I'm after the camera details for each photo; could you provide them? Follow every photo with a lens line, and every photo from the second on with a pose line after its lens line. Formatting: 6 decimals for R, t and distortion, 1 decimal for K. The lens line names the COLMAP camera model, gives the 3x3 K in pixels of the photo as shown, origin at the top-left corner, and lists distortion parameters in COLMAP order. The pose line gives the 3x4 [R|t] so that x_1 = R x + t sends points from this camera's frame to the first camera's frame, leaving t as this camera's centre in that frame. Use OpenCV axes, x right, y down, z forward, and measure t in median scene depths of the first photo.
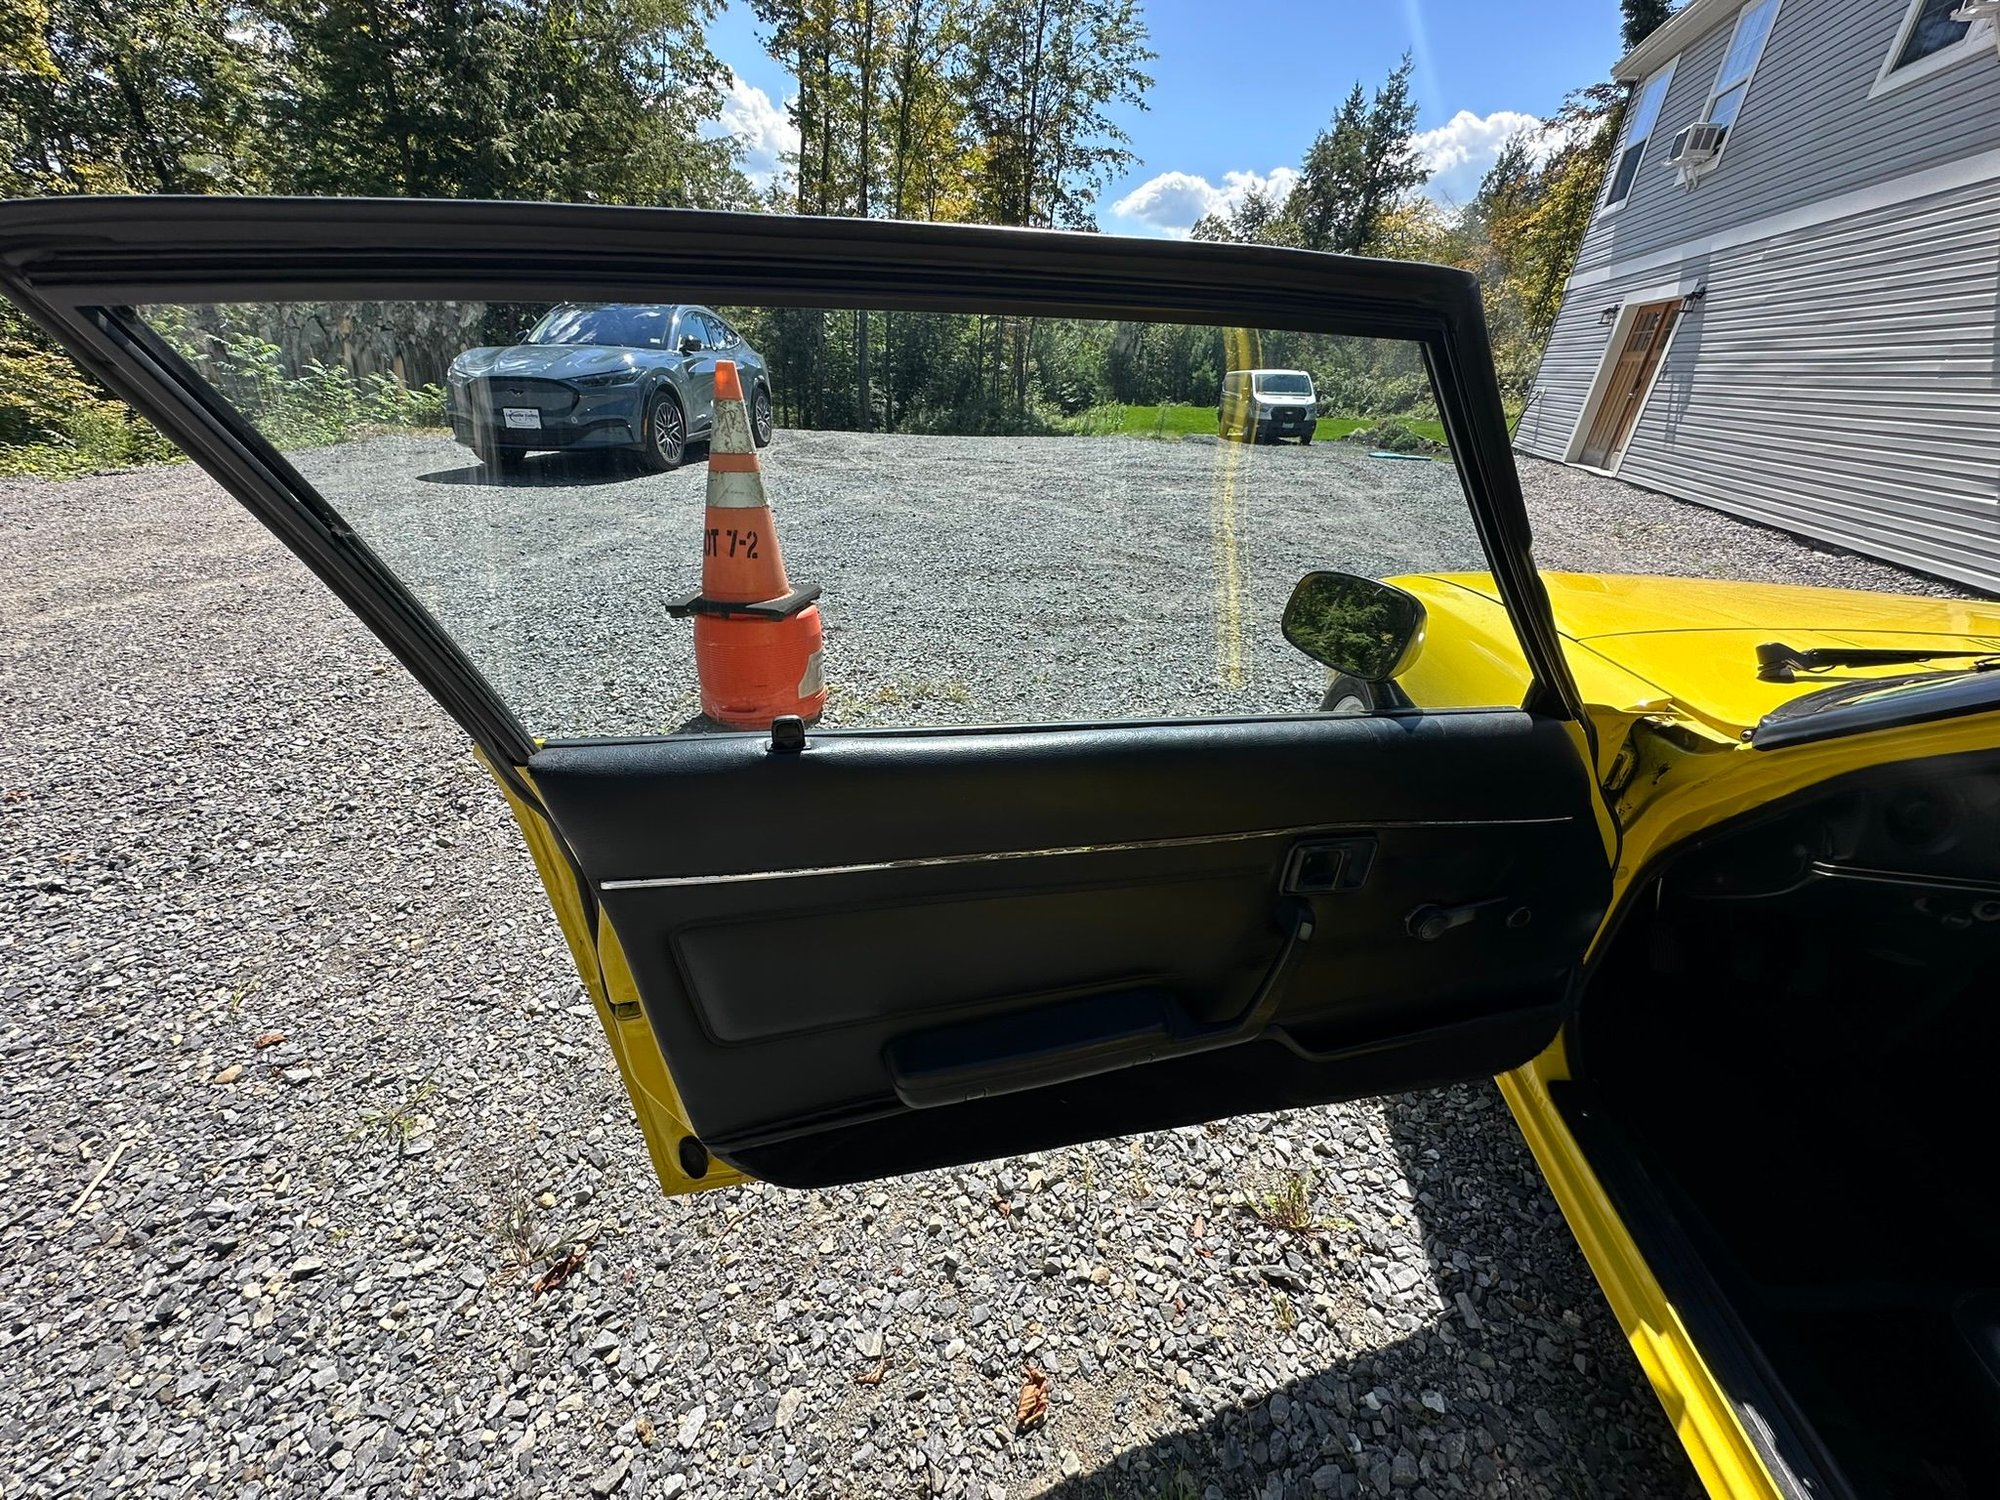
lens RADIAL K [[797.2, 0, 998.8], [0, 797.2, 745.2], [0, 0, 1]] dist [-0.003170, 0.000171]
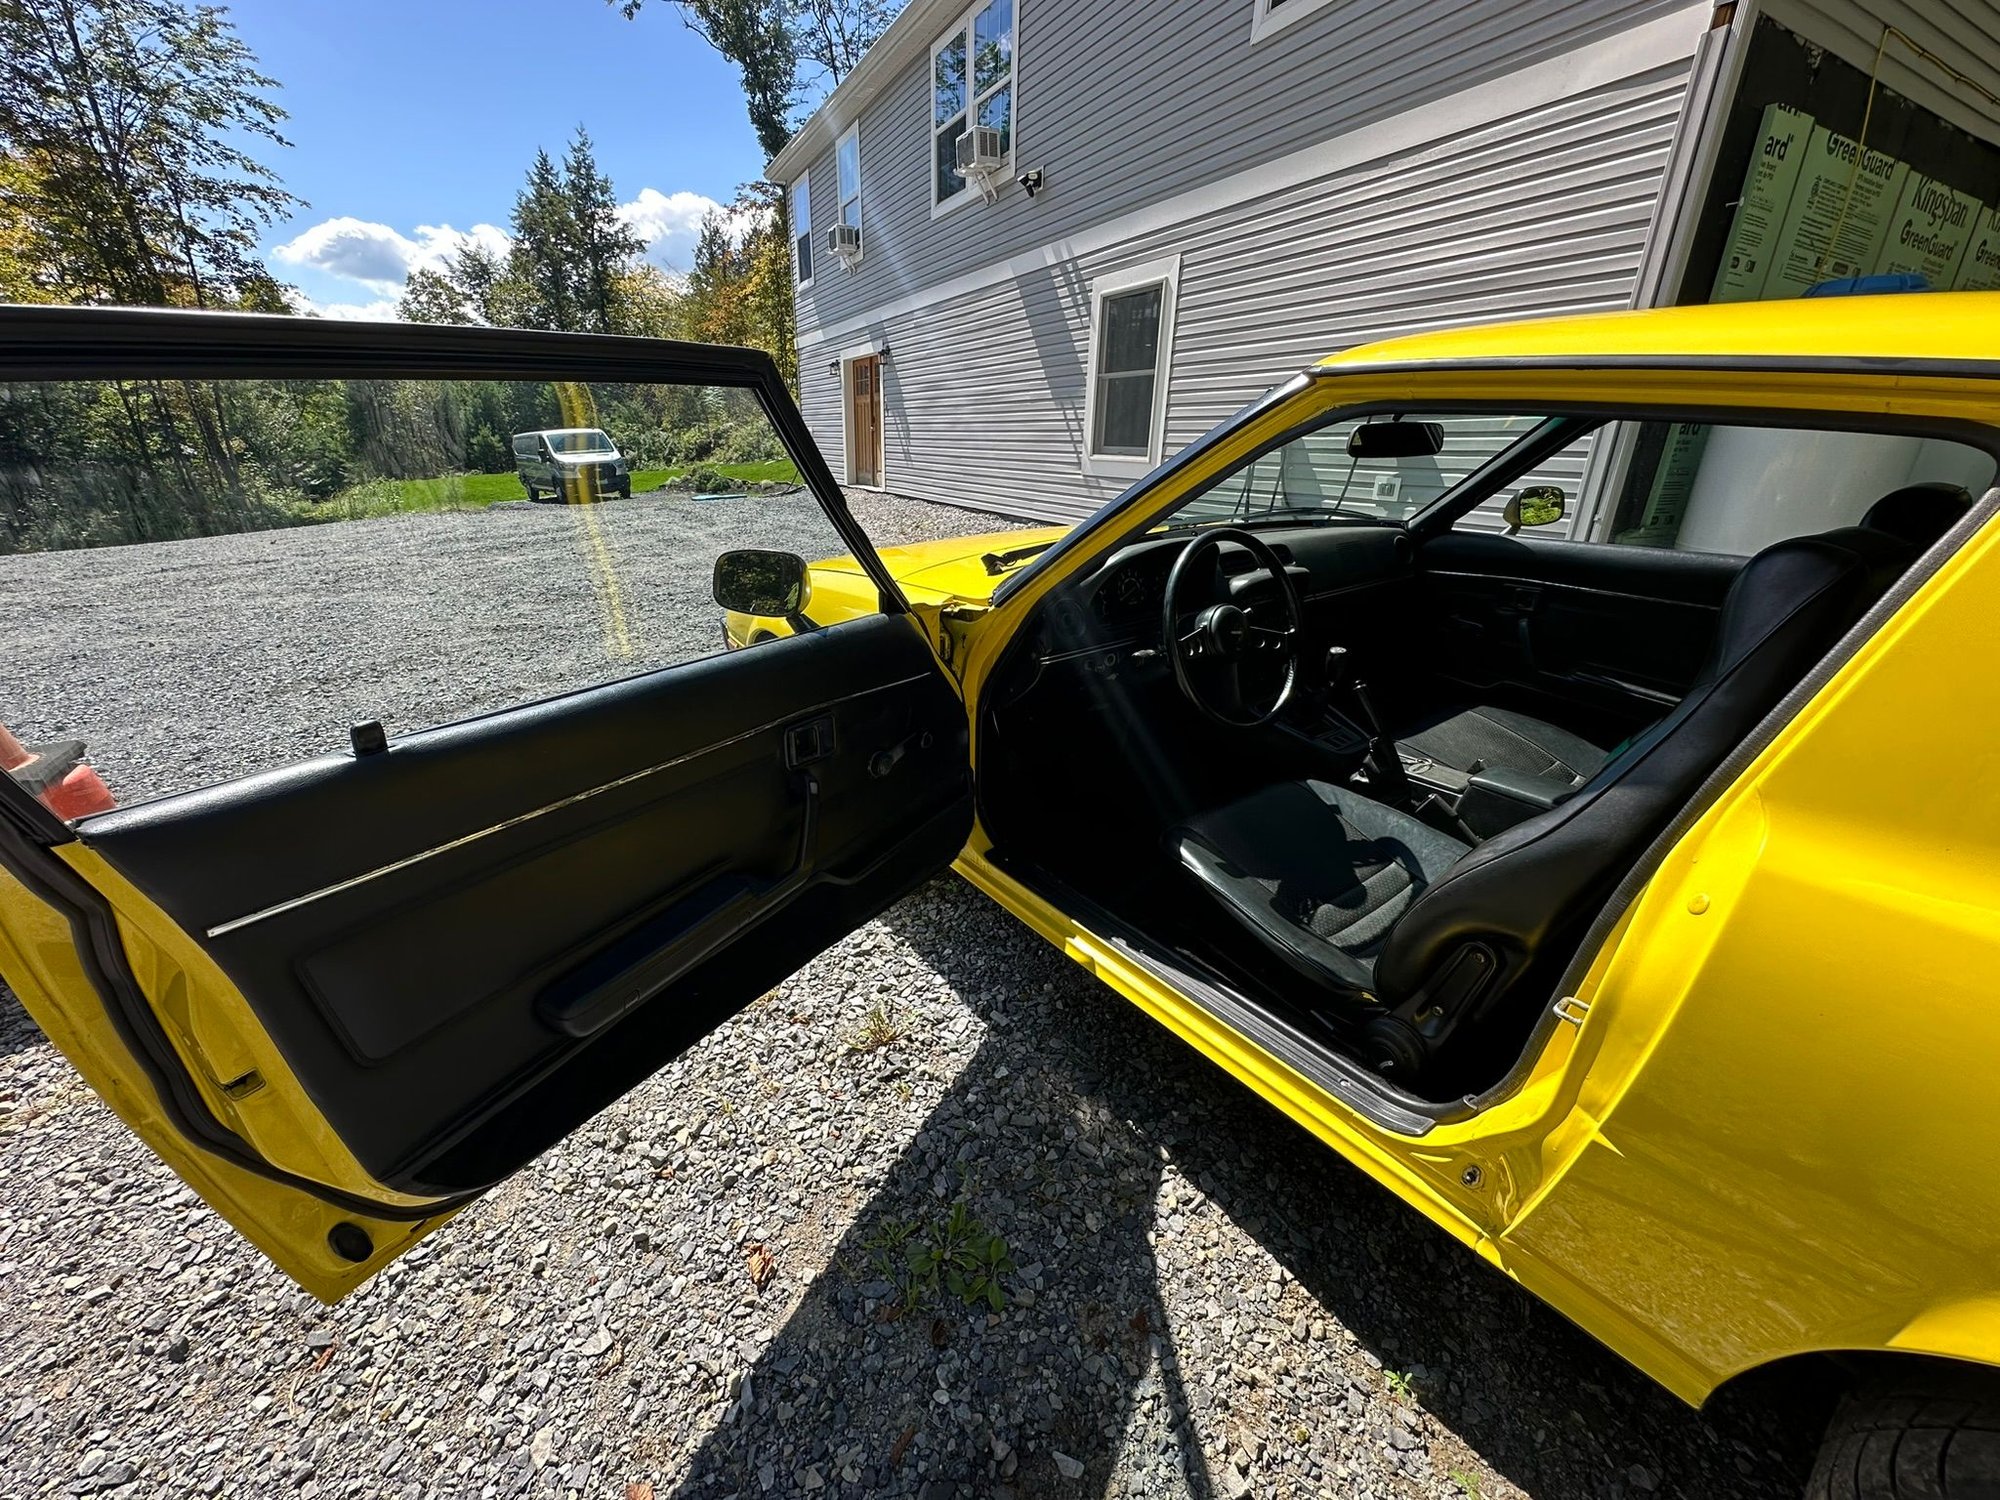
lens RADIAL K [[797.2, 0, 998.8], [0, 797.2, 745.2], [0, 0, 1]] dist [-0.003170, 0.000171]
pose [[0.712066, -0.314291, 0.627840, -0.019133], [0.349773, 0.934146, 0.070929, 0.013024], [-0.608786, 0.169095, 0.775104, -0.024801]]
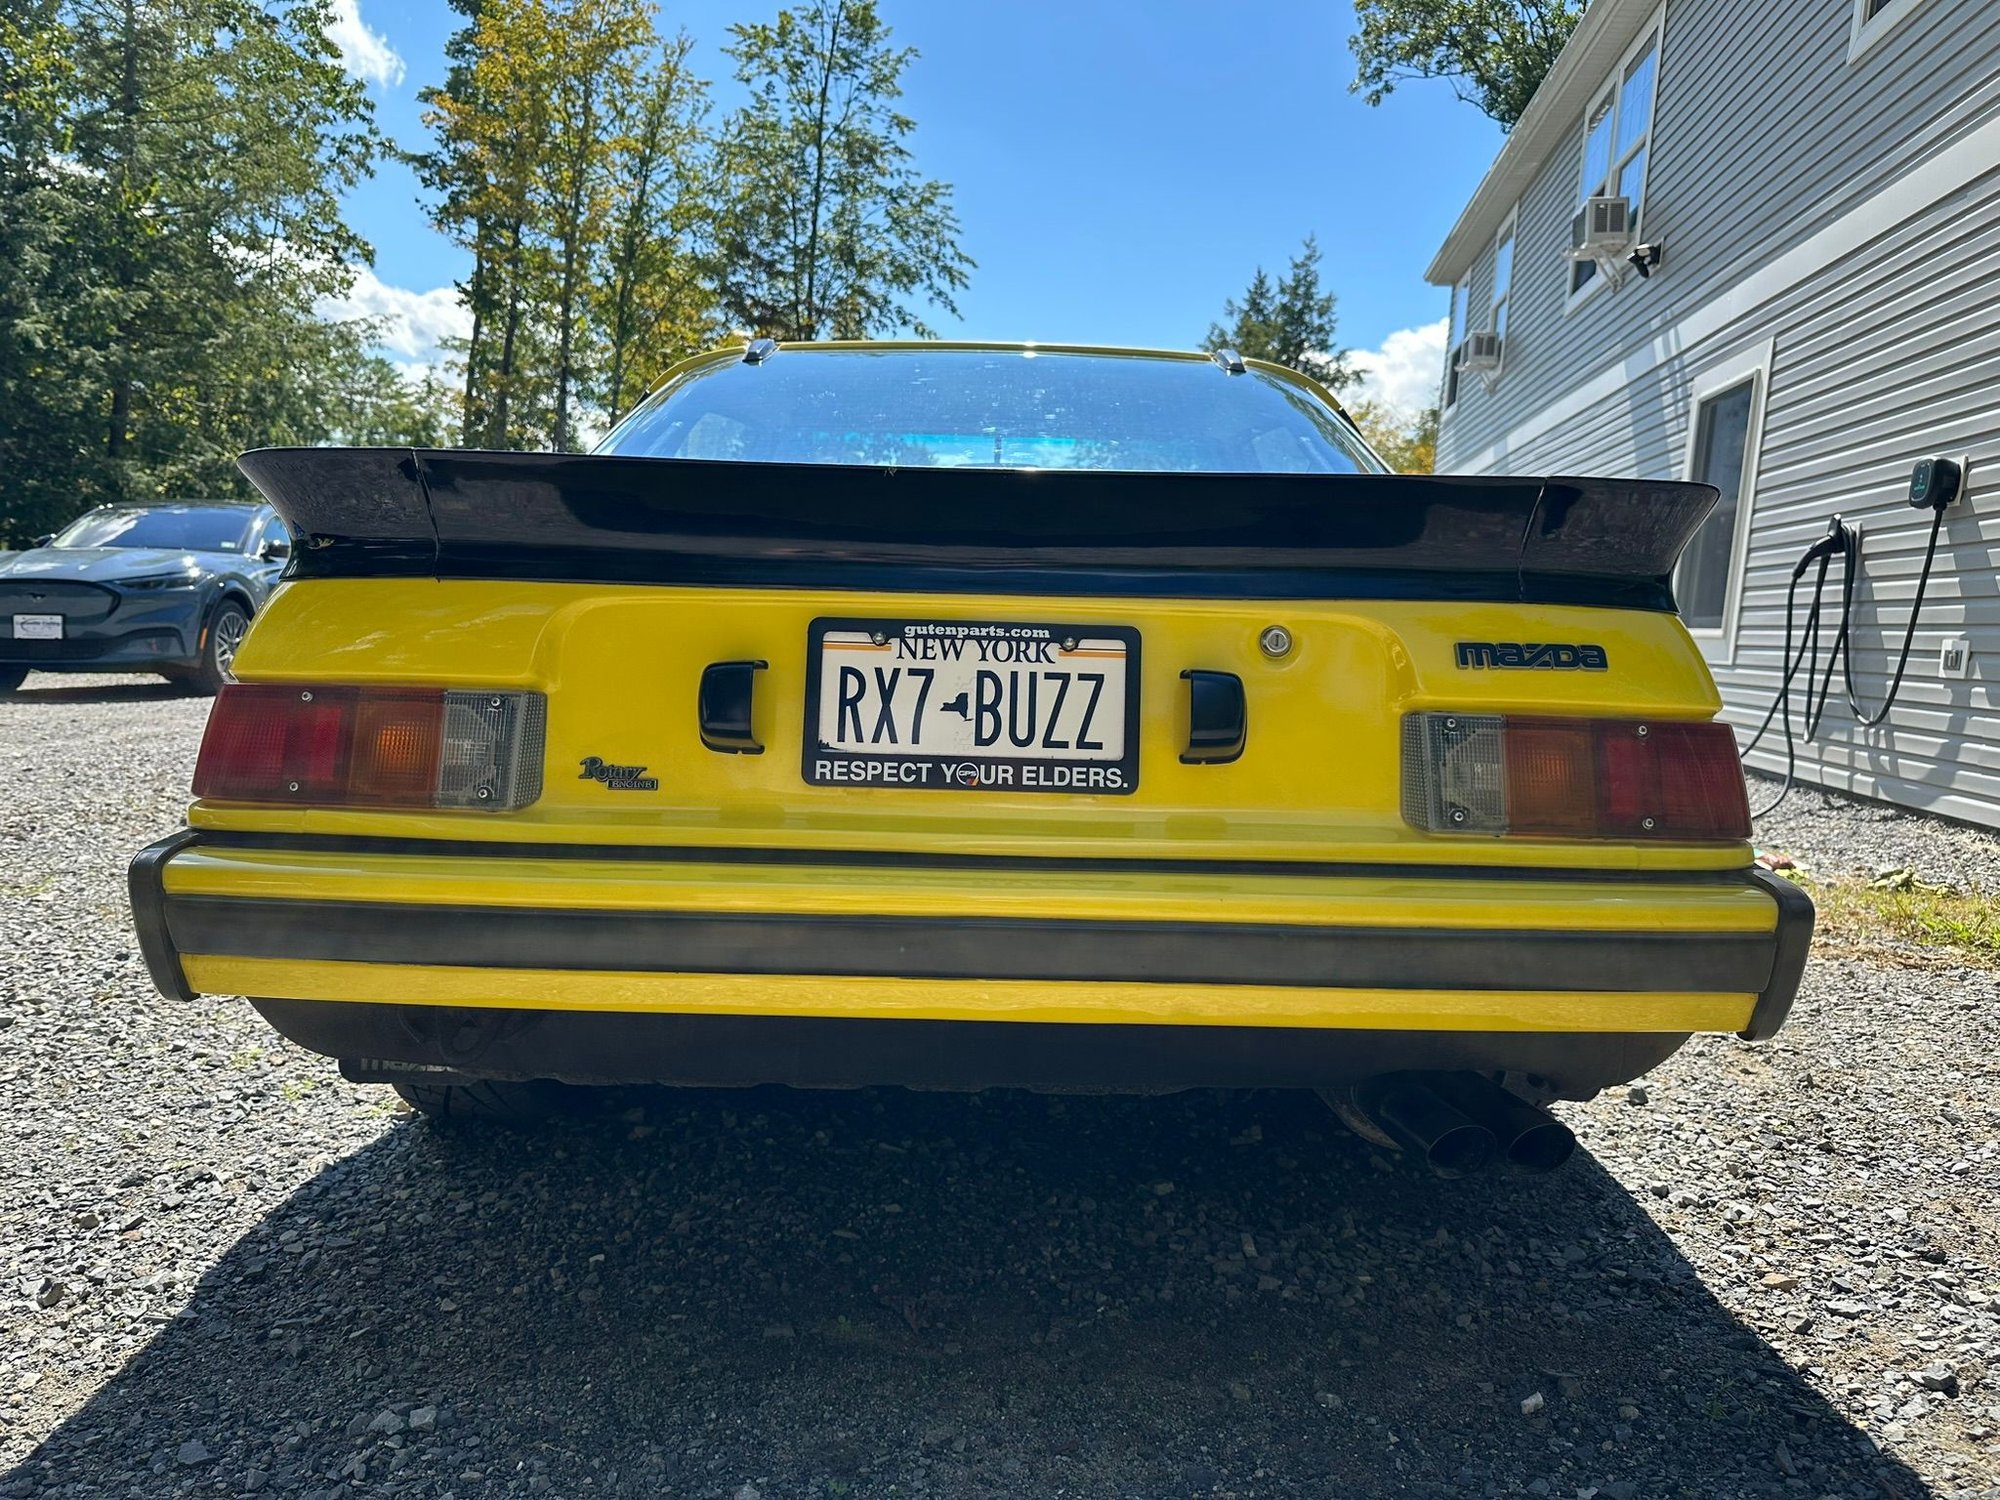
lens RADIAL K [[1407.6, 0, 1002.9], [0, 1407.6, 718.9], [0, 0, 1]] dist [0.062784, -0.050333]
pose [[0.989381, -0.025073, 0.143167, 0.058423], [0.076352, 0.927810, -0.365157, 0.122839], [-0.123677, 0.372211, 0.919871, -0.181431]]
